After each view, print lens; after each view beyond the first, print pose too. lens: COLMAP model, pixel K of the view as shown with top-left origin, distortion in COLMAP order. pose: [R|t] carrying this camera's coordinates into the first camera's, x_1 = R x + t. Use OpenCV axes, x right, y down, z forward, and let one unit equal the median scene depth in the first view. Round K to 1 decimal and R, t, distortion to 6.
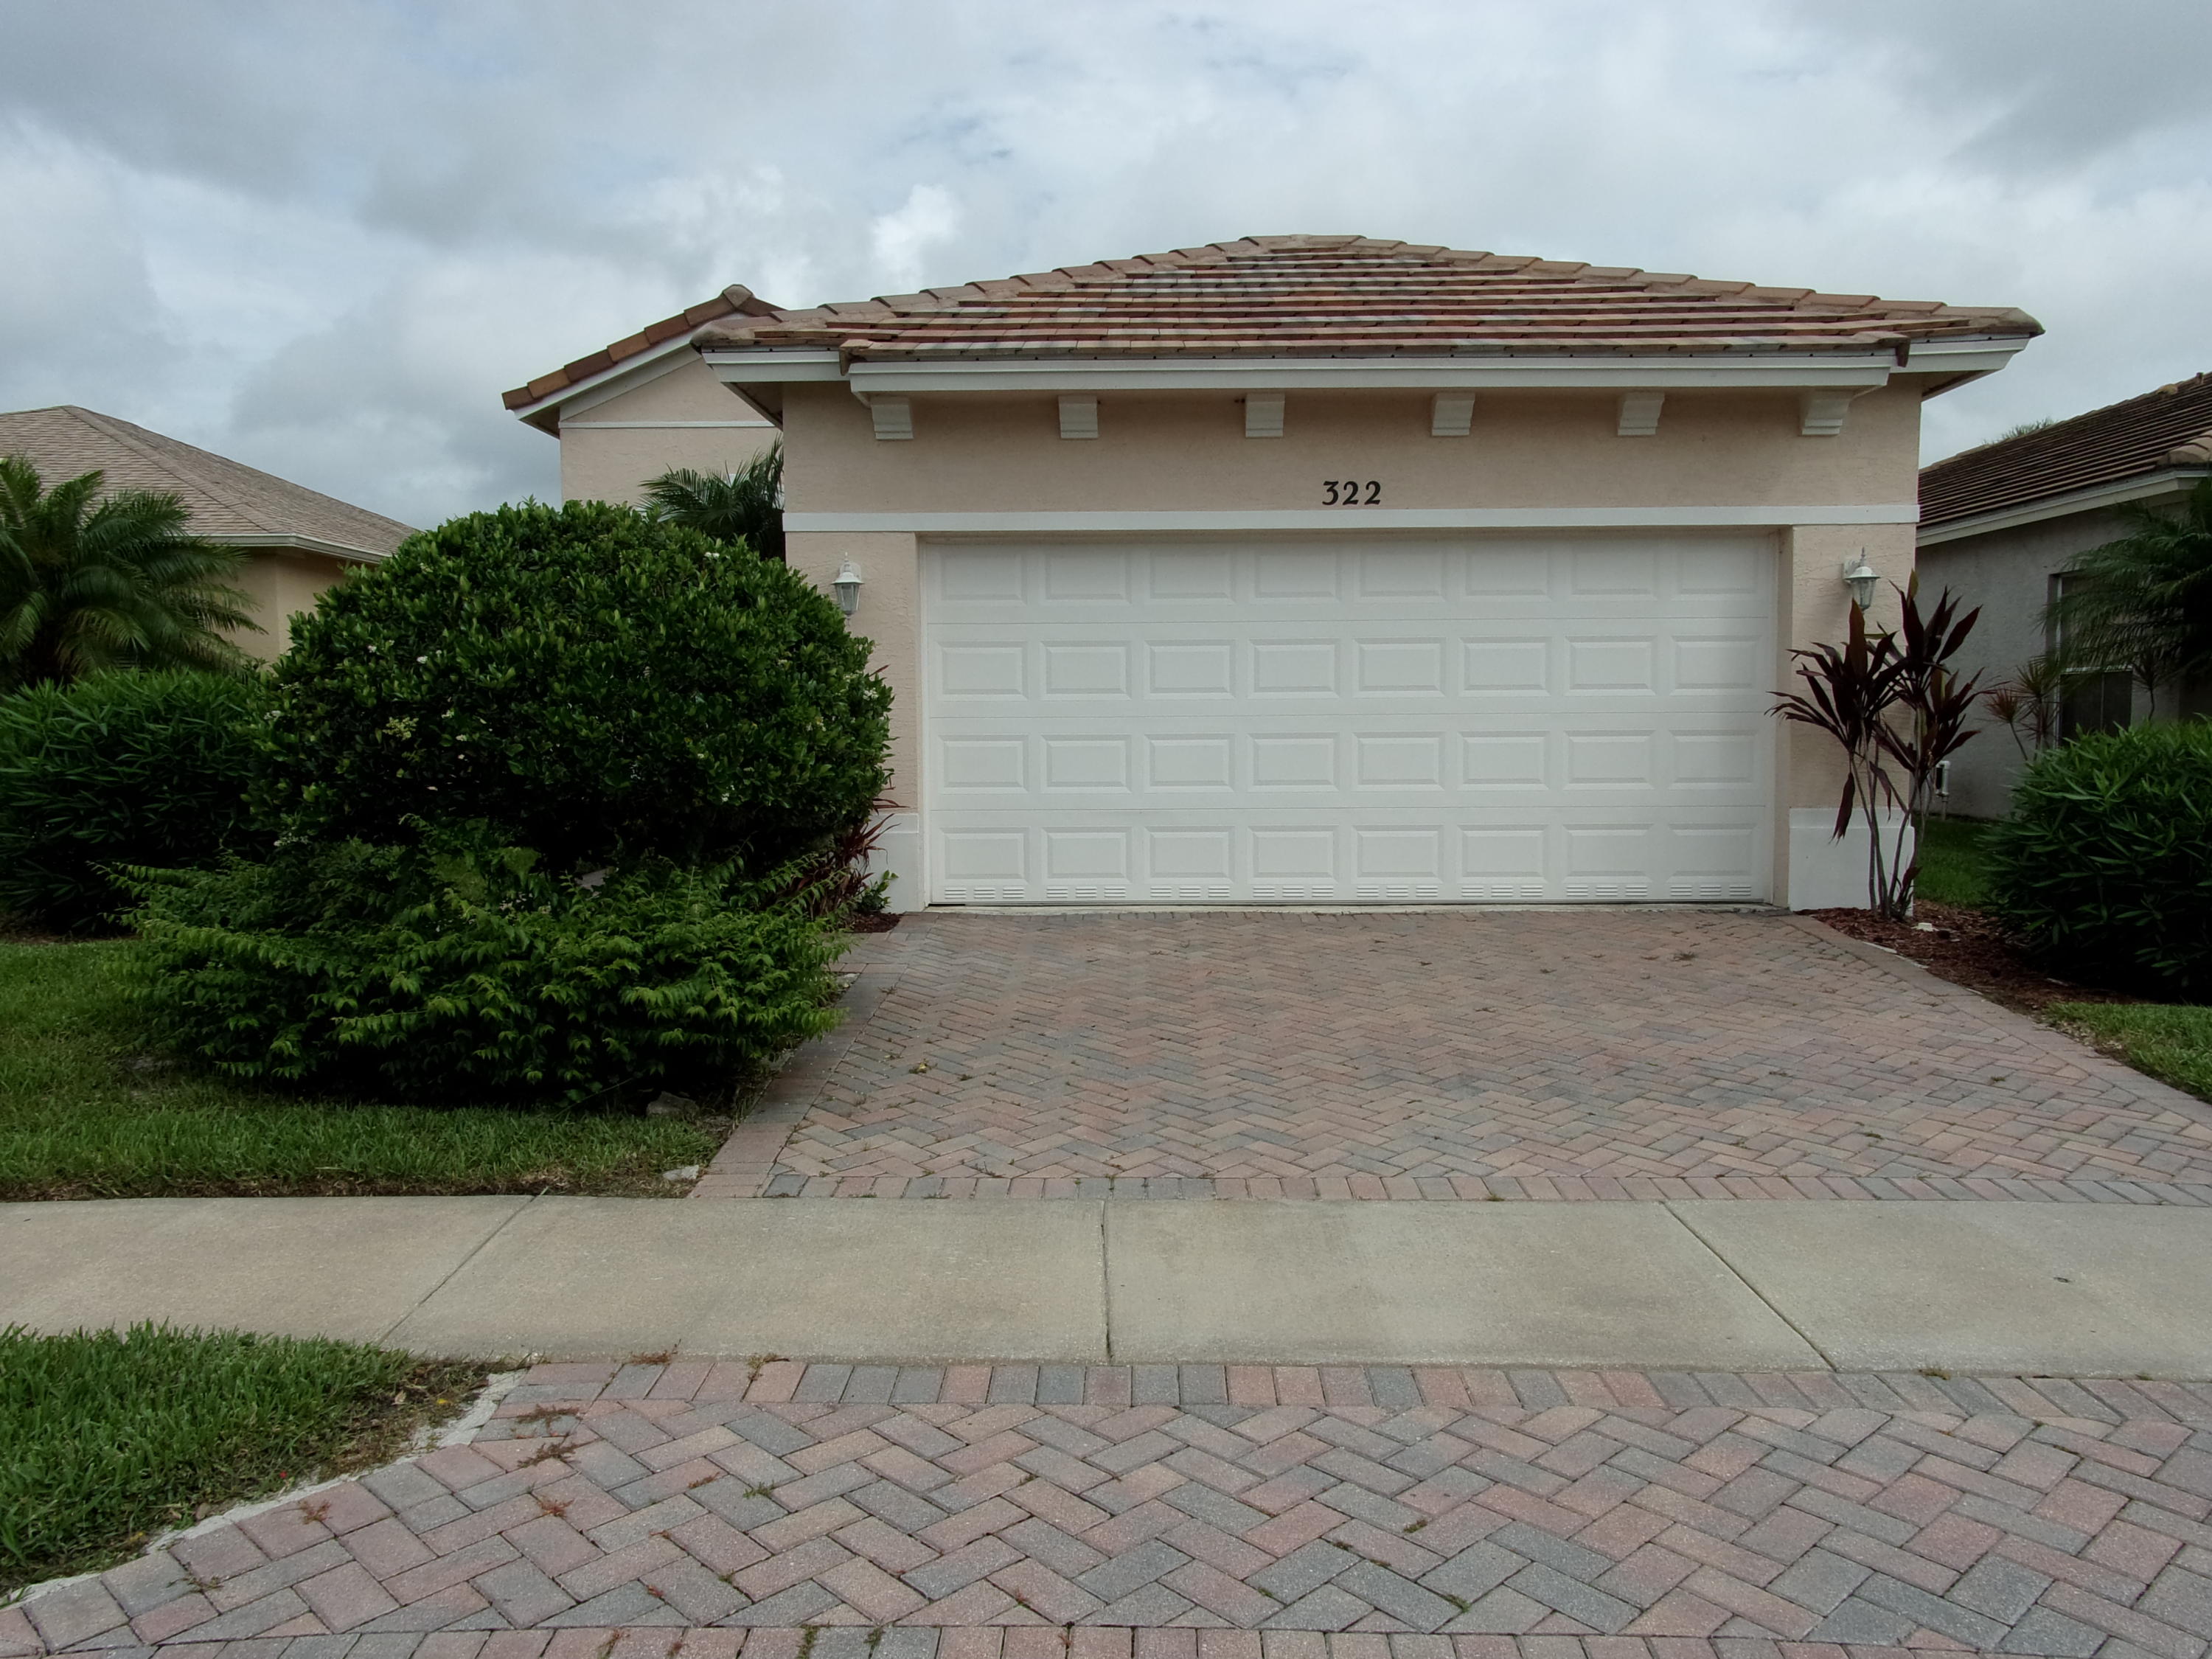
lens RADIAL K [[1638.3, 0, 1101.7], [0, 1638.3, 825.0], [0, 0, 1]] dist [-0.017105, 0.091132]
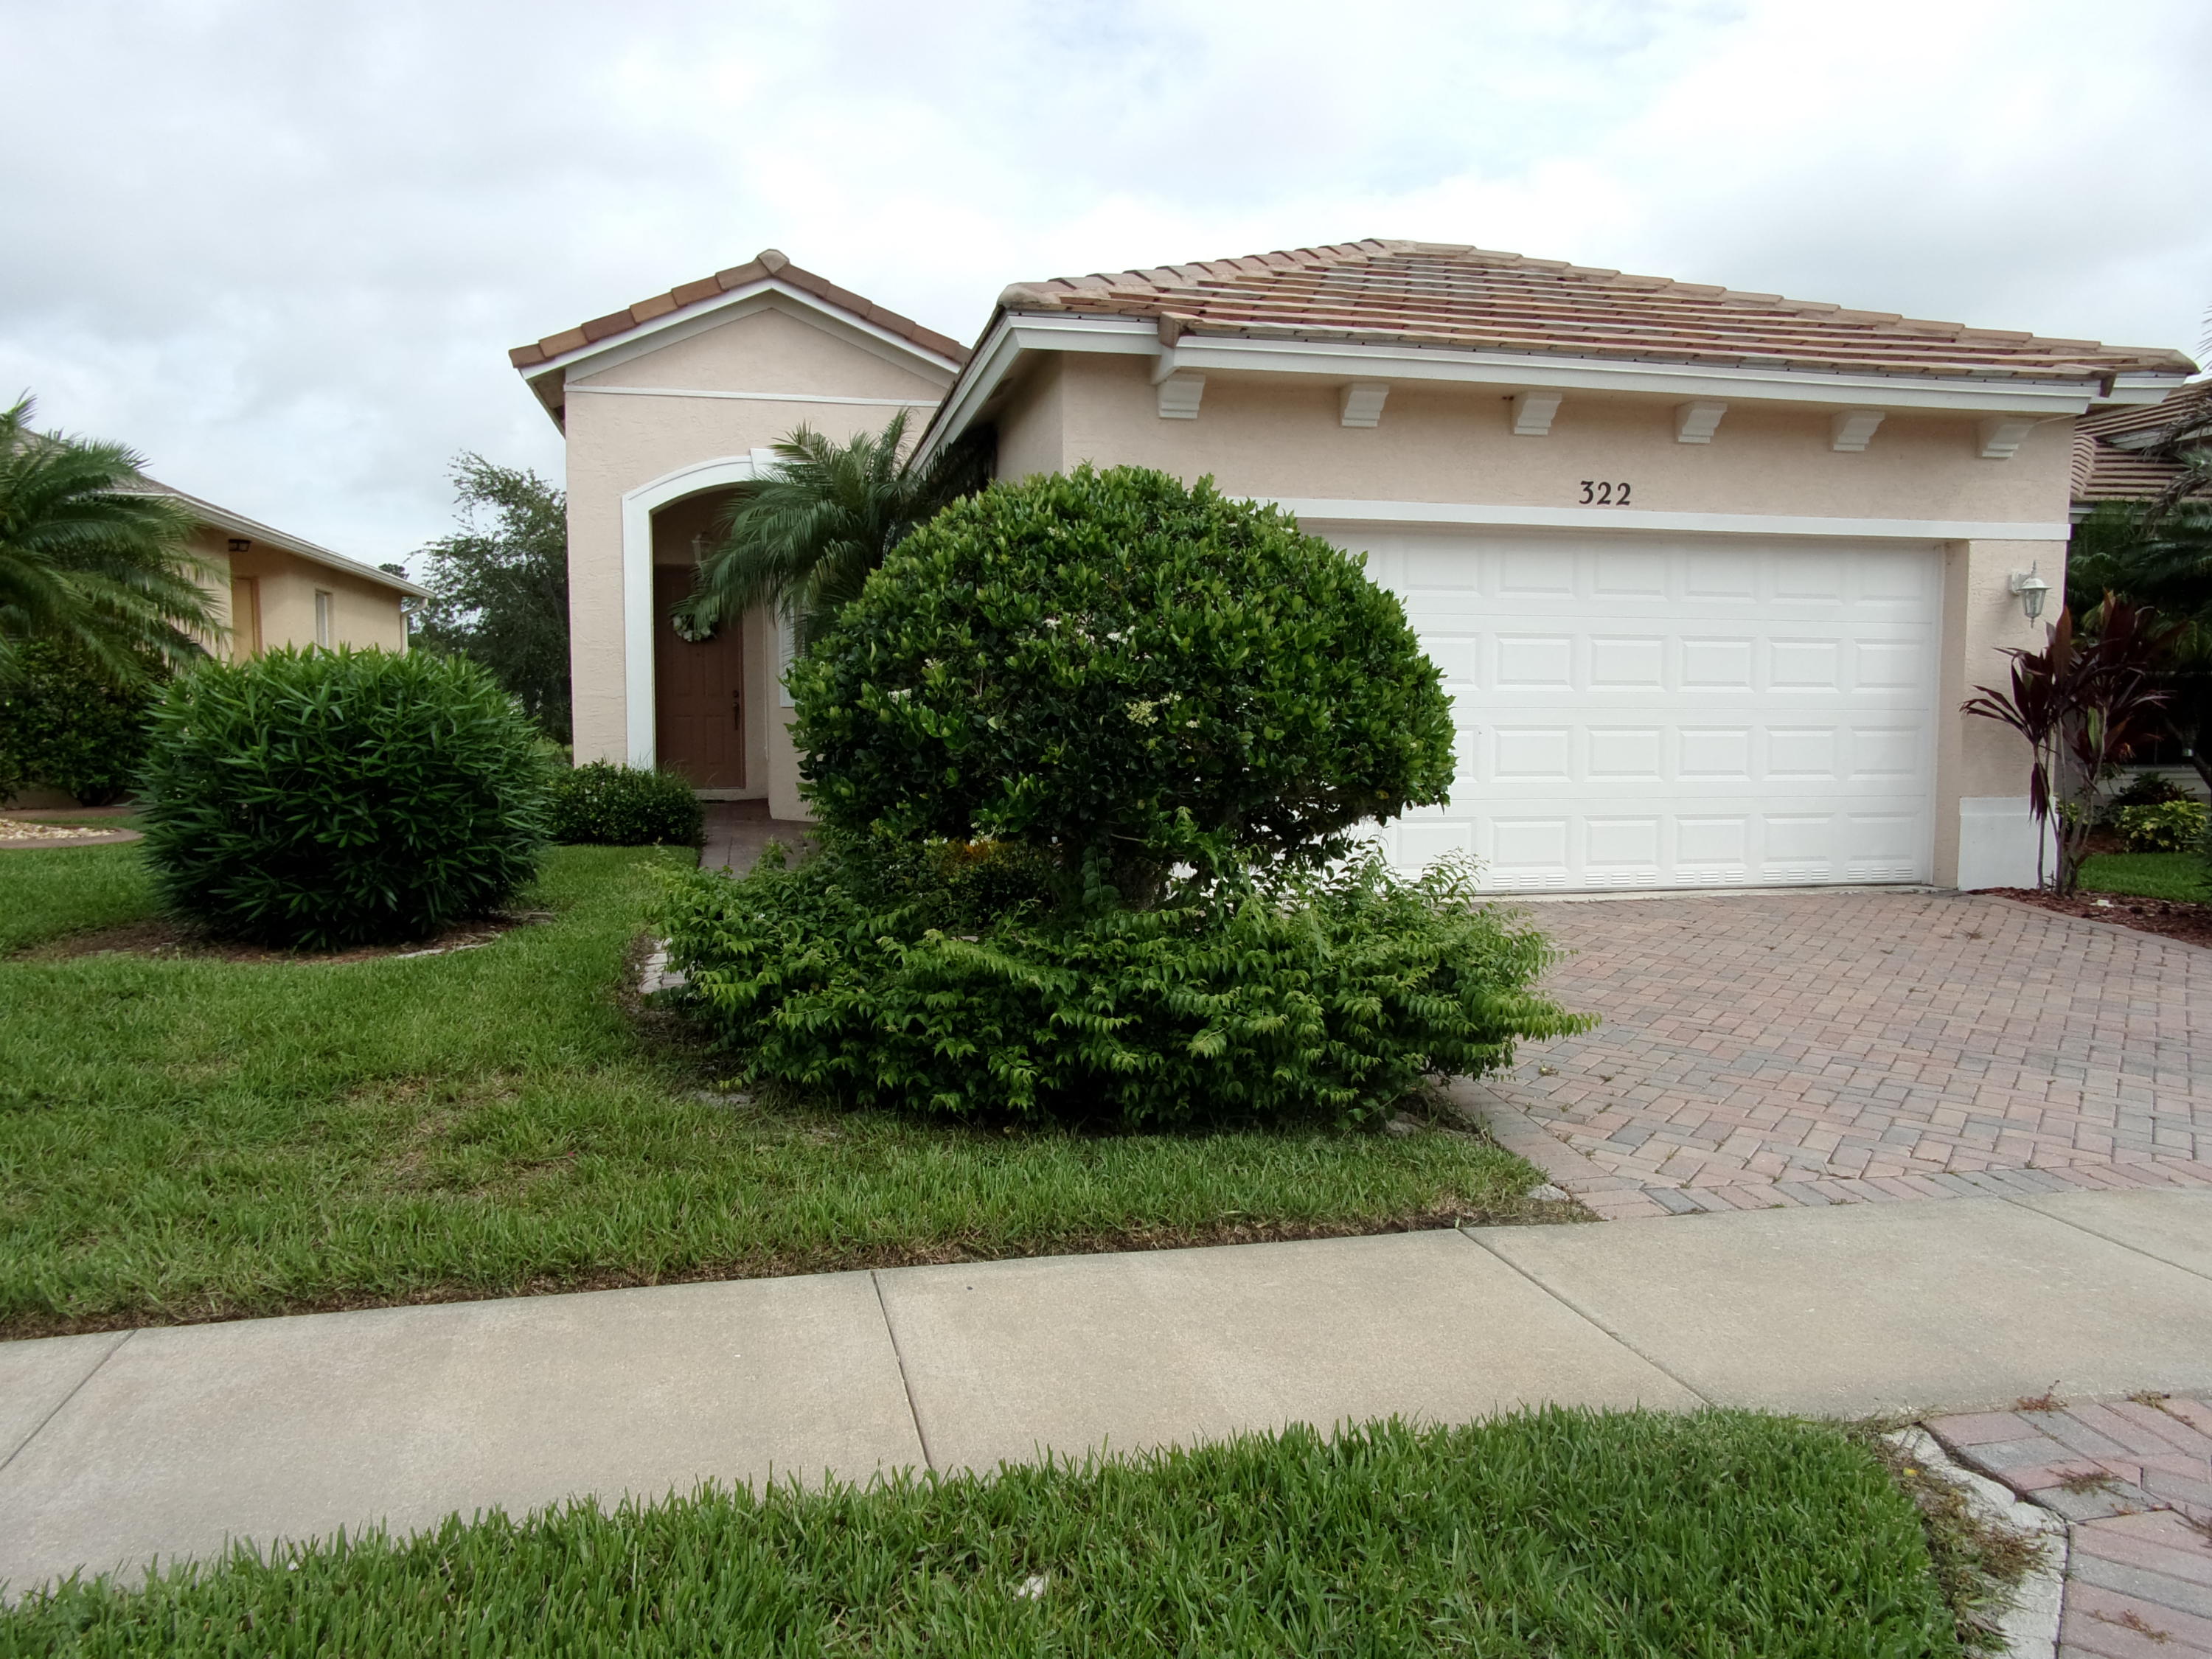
lens RADIAL K [[1589.7, 0, 1069.6], [0, 1589.7, 828.3], [0, 0, 1]] dist [-0.069474, 0.131738]
pose [[0.975115, -0.007637, 0.221568, -0.403734], [0.005747, 0.999941, 0.009173, -0.002762], [-0.221625, -0.007671, 0.975102, 0.105340]]
